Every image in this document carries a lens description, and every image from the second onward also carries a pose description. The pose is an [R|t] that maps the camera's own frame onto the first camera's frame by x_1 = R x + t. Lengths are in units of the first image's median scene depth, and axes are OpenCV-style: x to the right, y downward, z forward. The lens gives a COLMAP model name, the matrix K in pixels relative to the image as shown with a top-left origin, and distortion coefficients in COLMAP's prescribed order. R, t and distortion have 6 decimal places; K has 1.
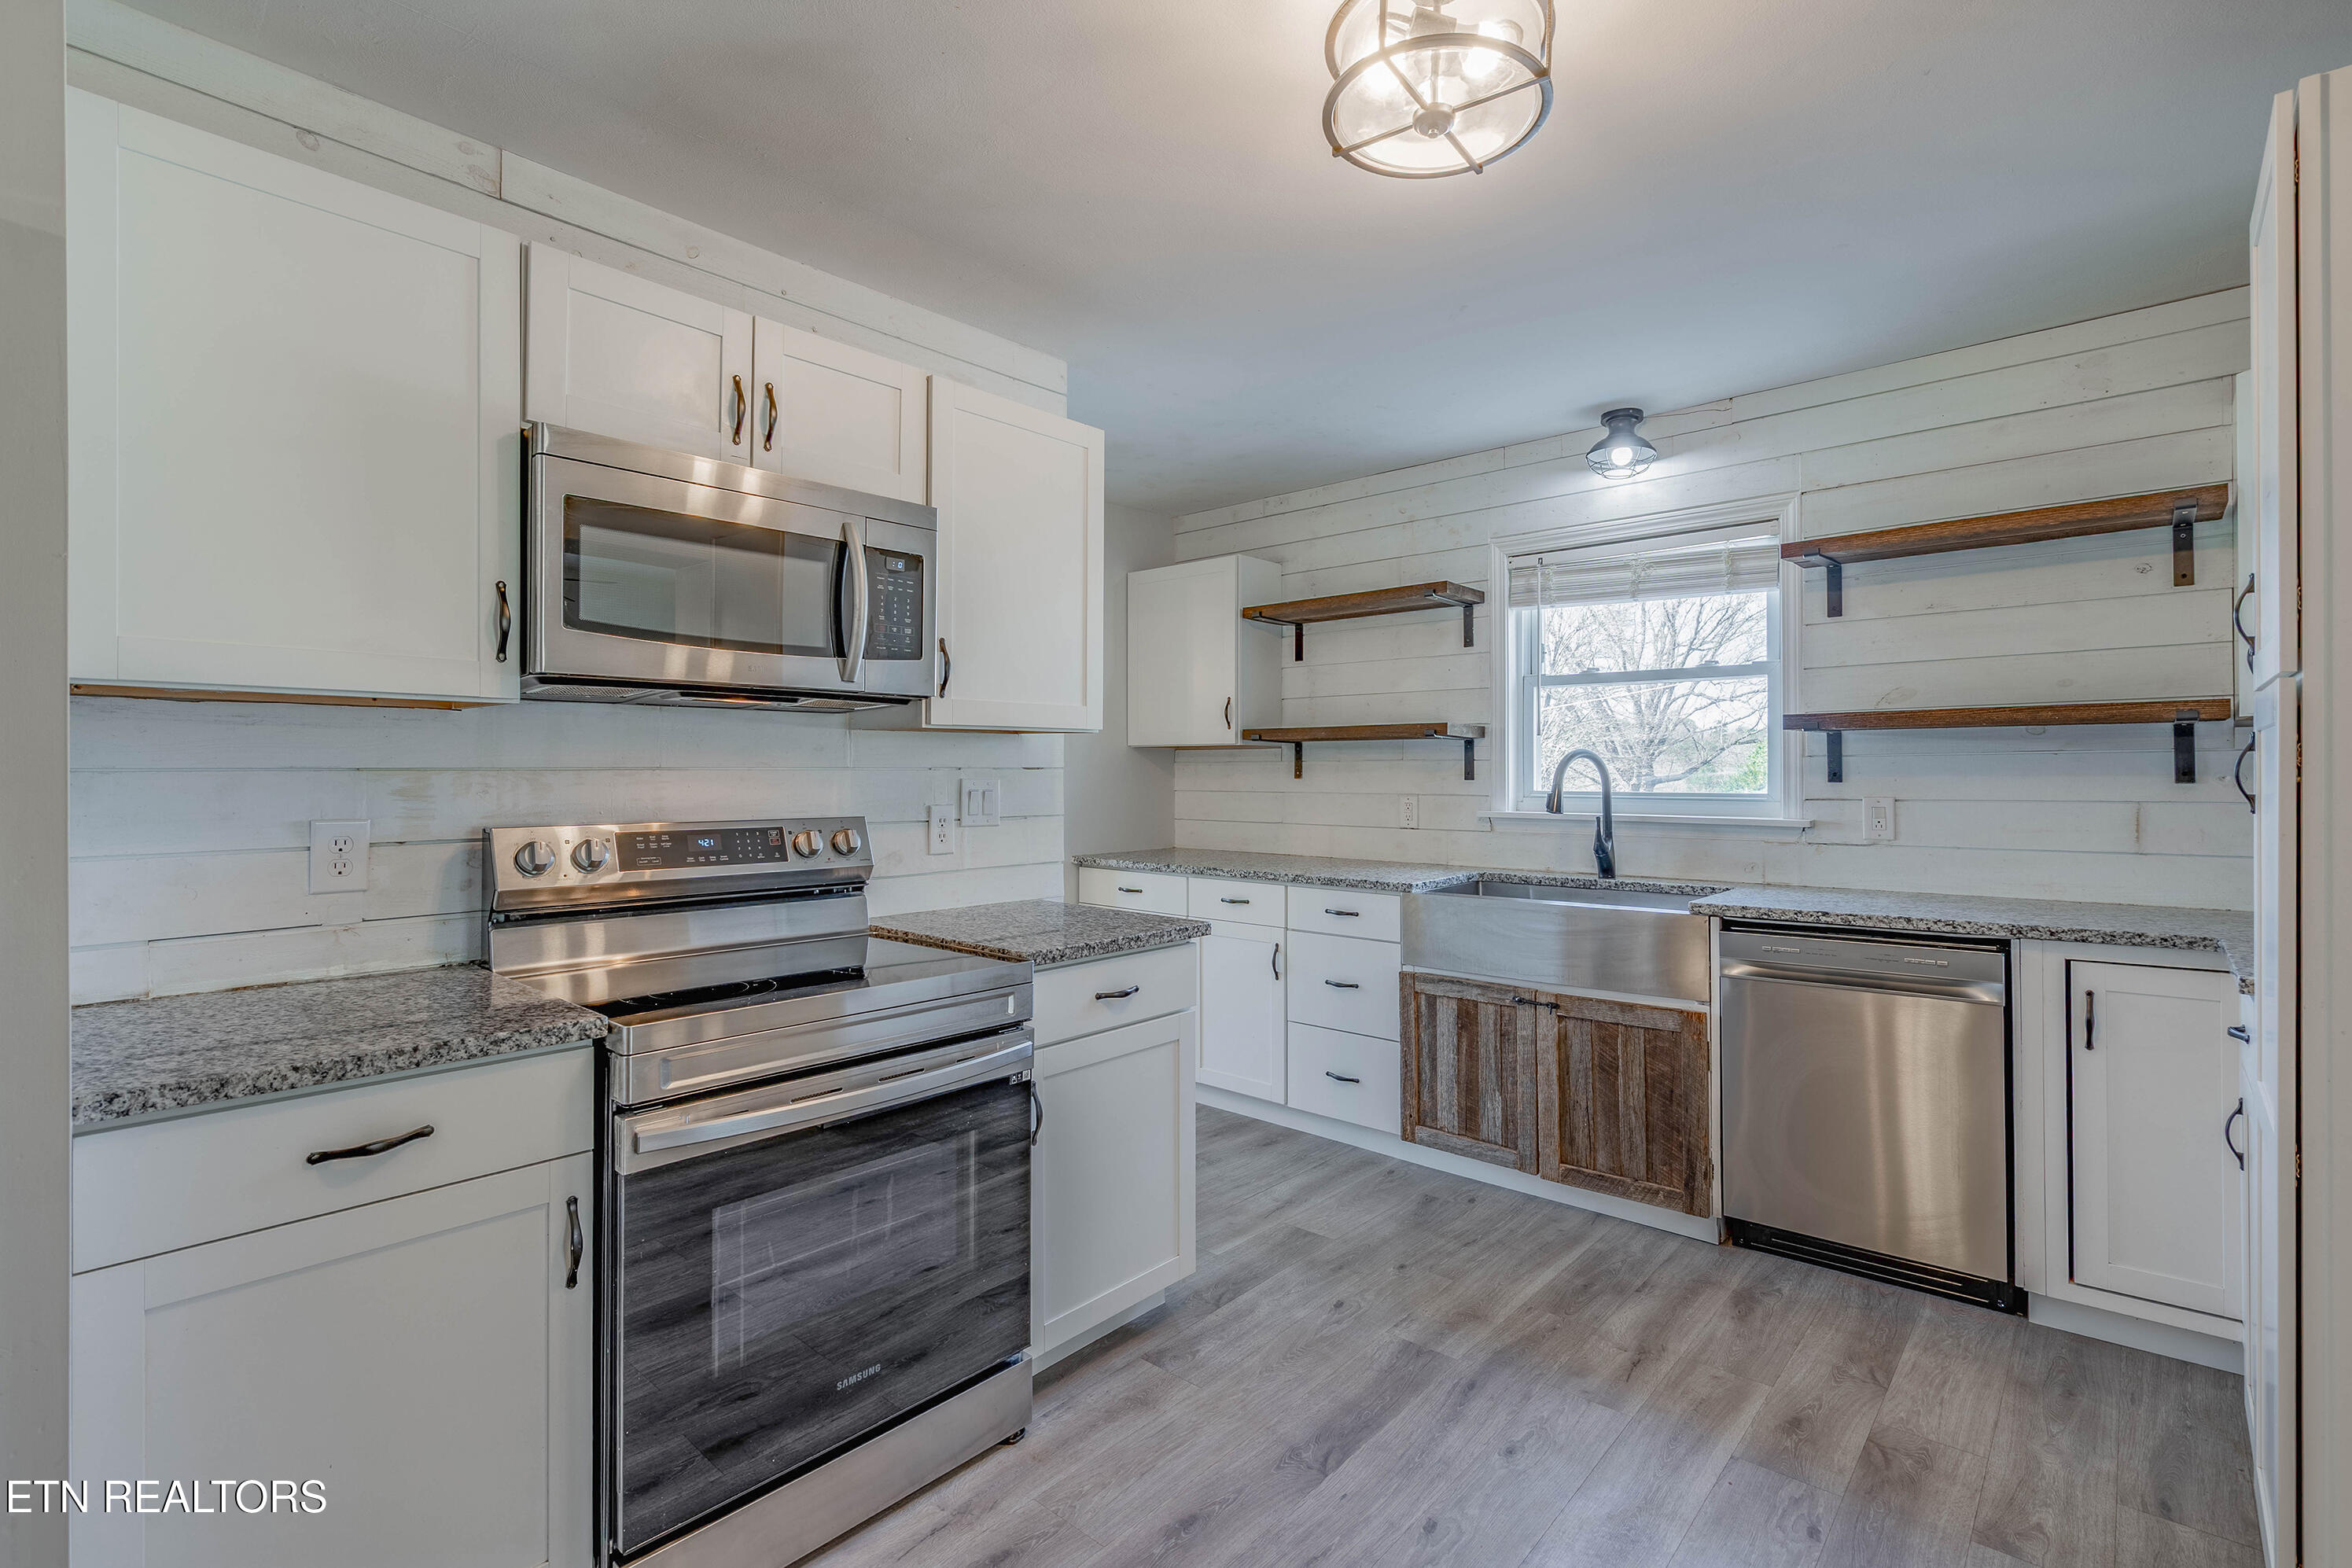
lens RADIAL K [[1079.9, 0, 1179.1], [0, 1079.9, 777.5], [0, 0, 1]] dist [-0.002499, 0.000777]
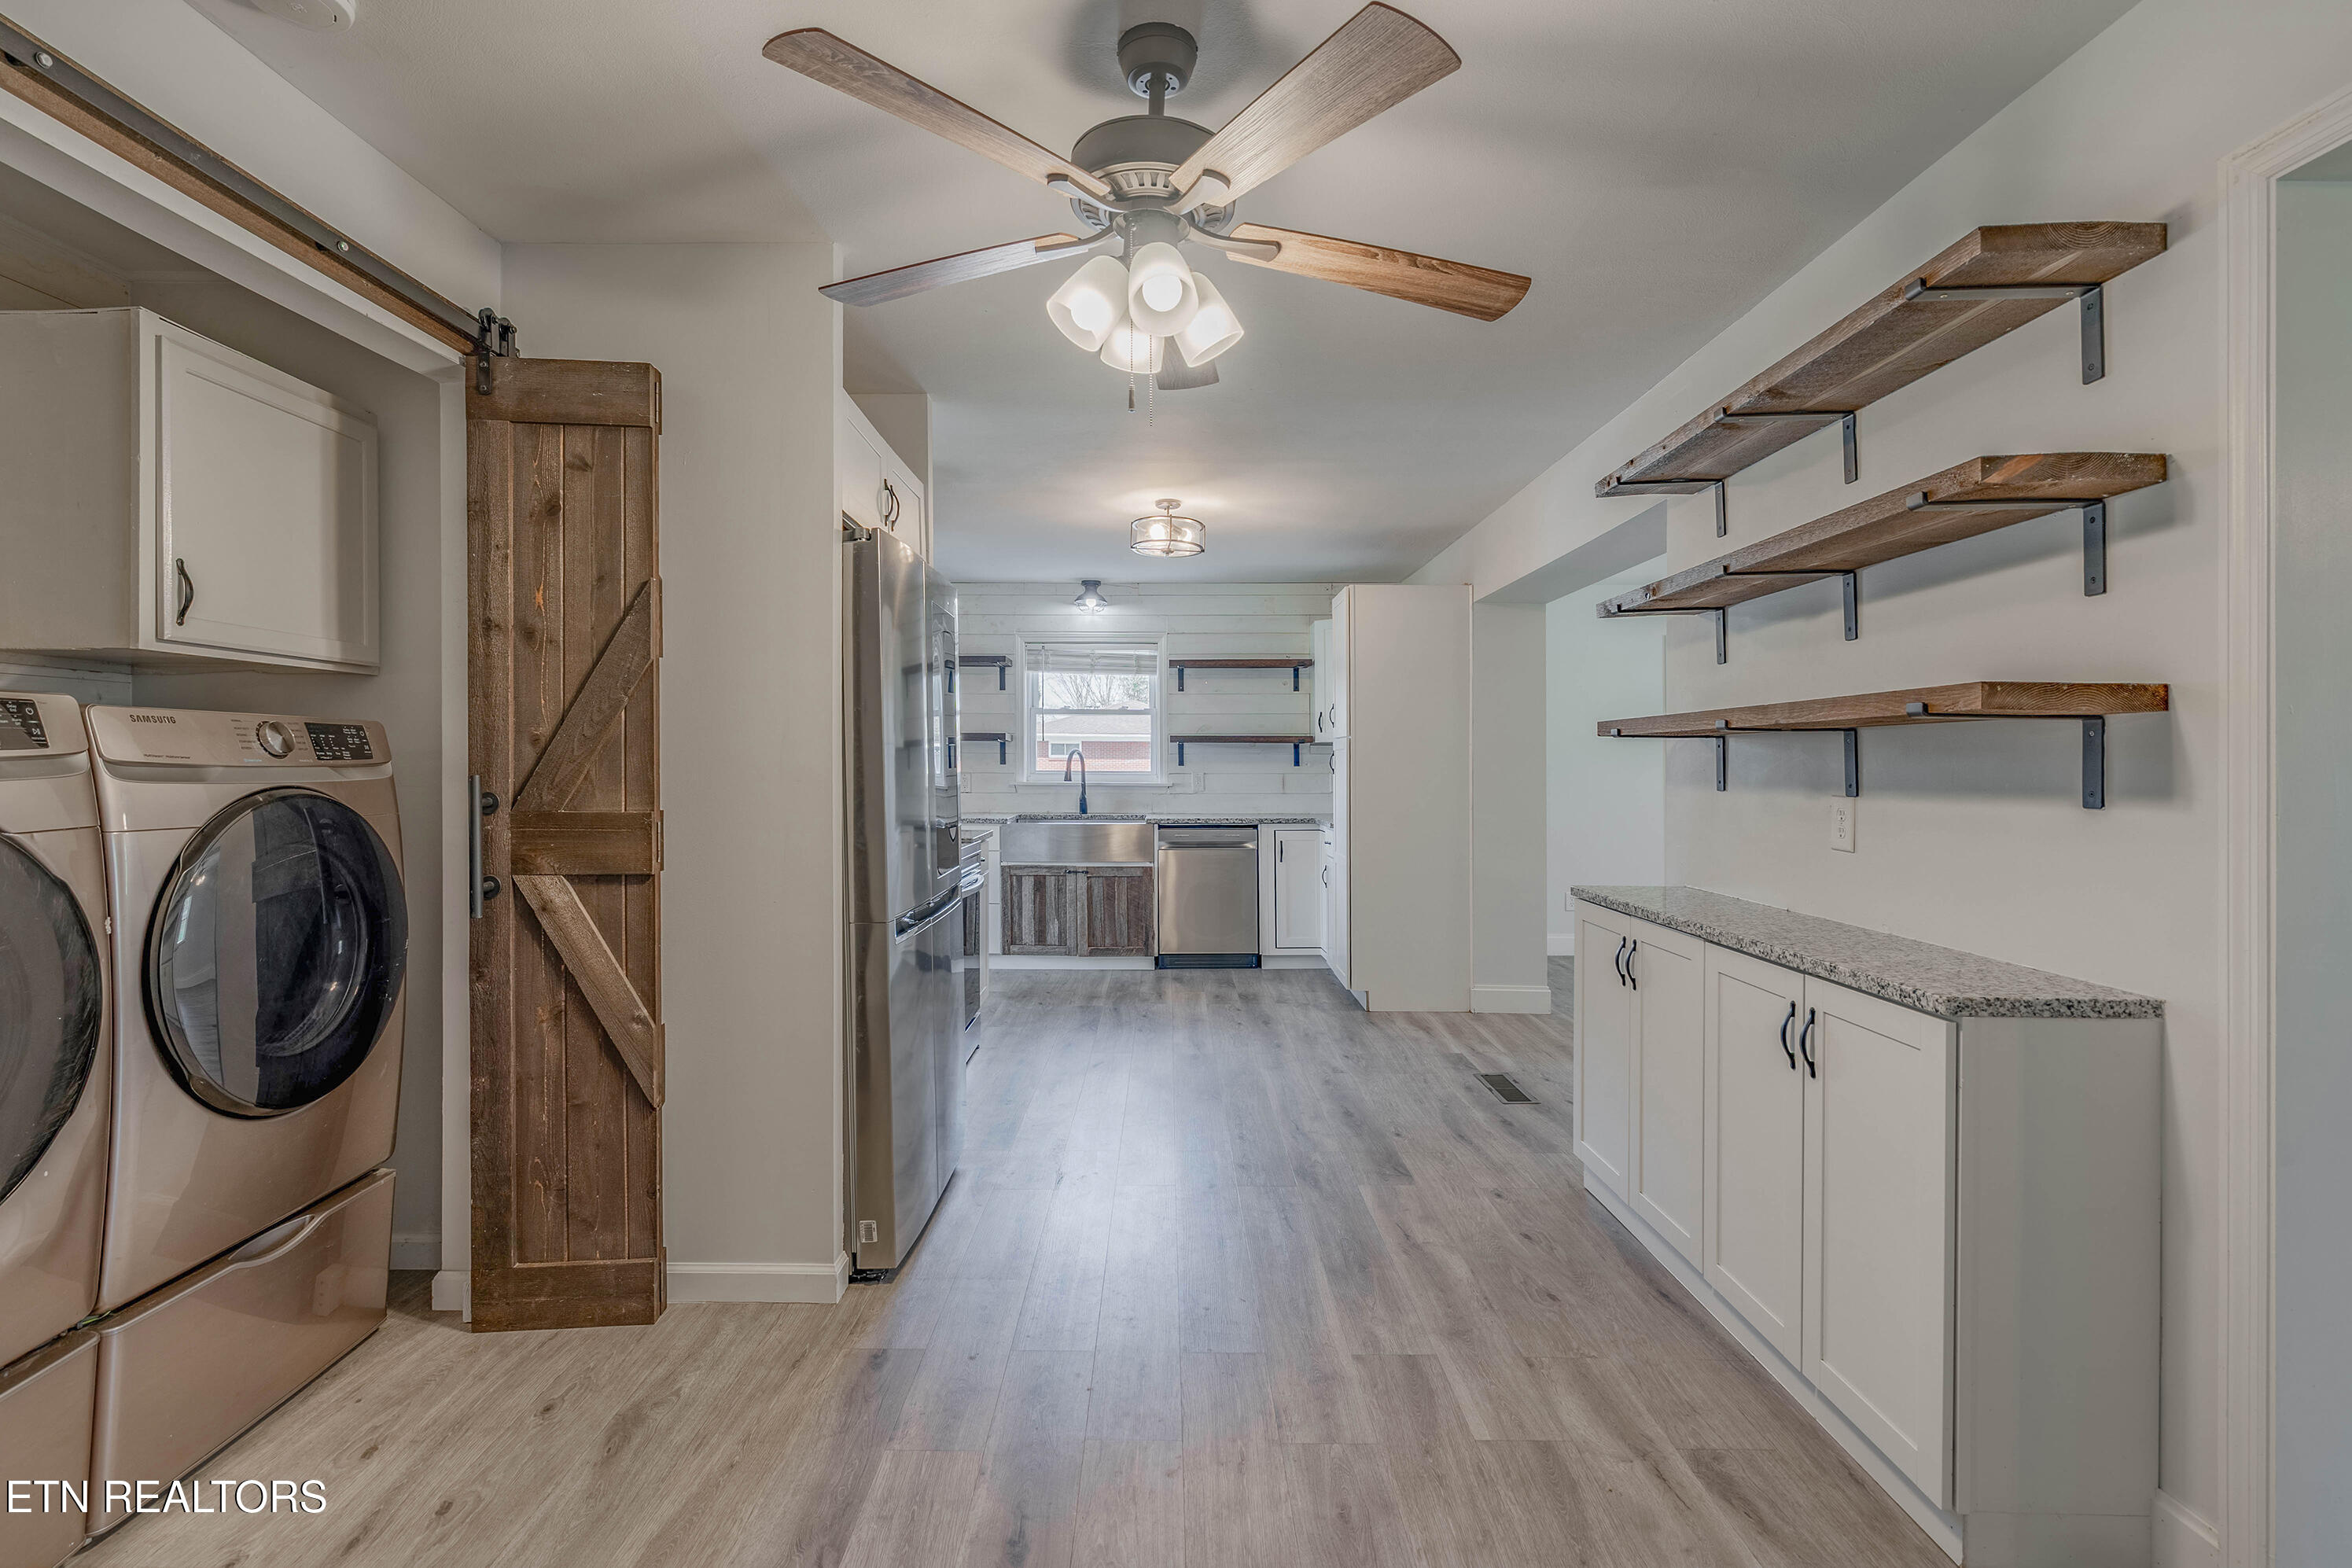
lens RADIAL K [[1079.9, 0, 1152.5], [0, 1079.9, 753.5], [0, 0, 1]] dist [-0.002499, 0.000777]
pose [[0.754920, 0.010542, 0.655732, -0.895953], [-0.002314, 0.999907, -0.013411, 0.009410], [-0.655812, 0.008607, 0.754875, -0.641575]]
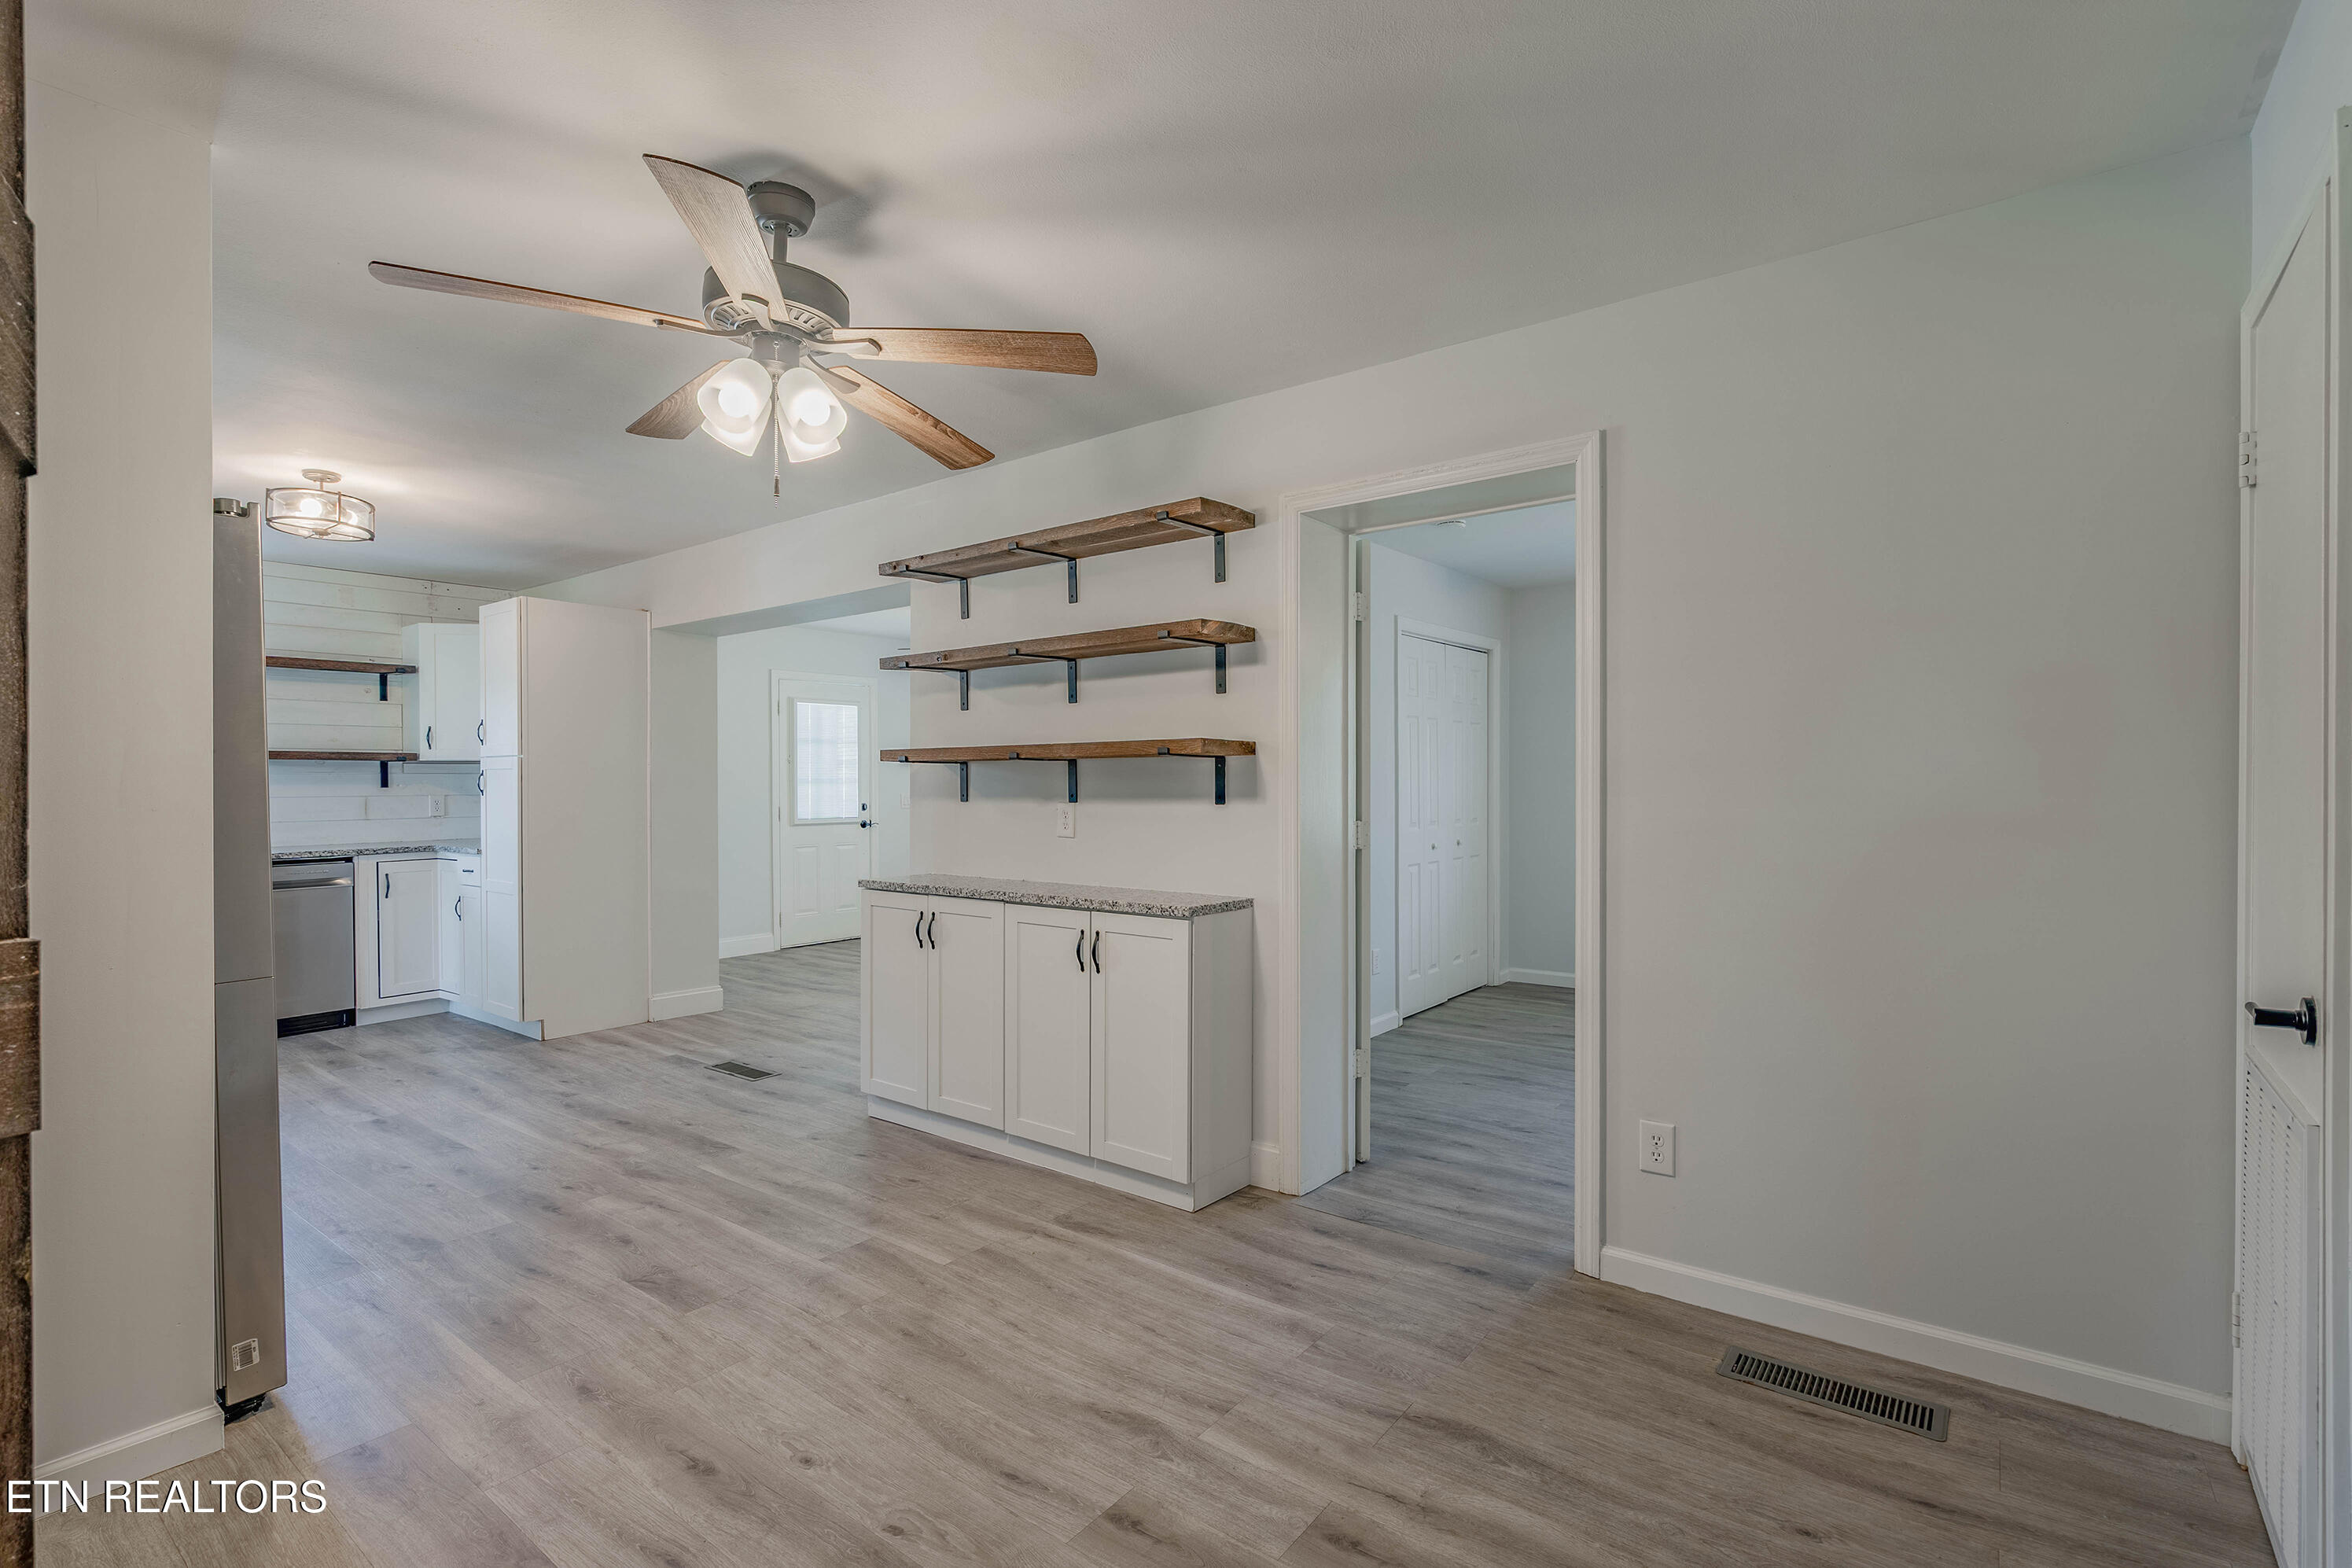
lens RADIAL K [[1079.9, 0, 1174.4], [0, 1079.9, 772.6], [0, 0, 1]] dist [-0.002499, 0.000777]
pose [[-0.069857, 0.011035, 0.997496, -1.223241], [0.007170, 0.999919, -0.010560, 0.008599], [-0.997531, 0.006414, -0.069931, -0.423969]]
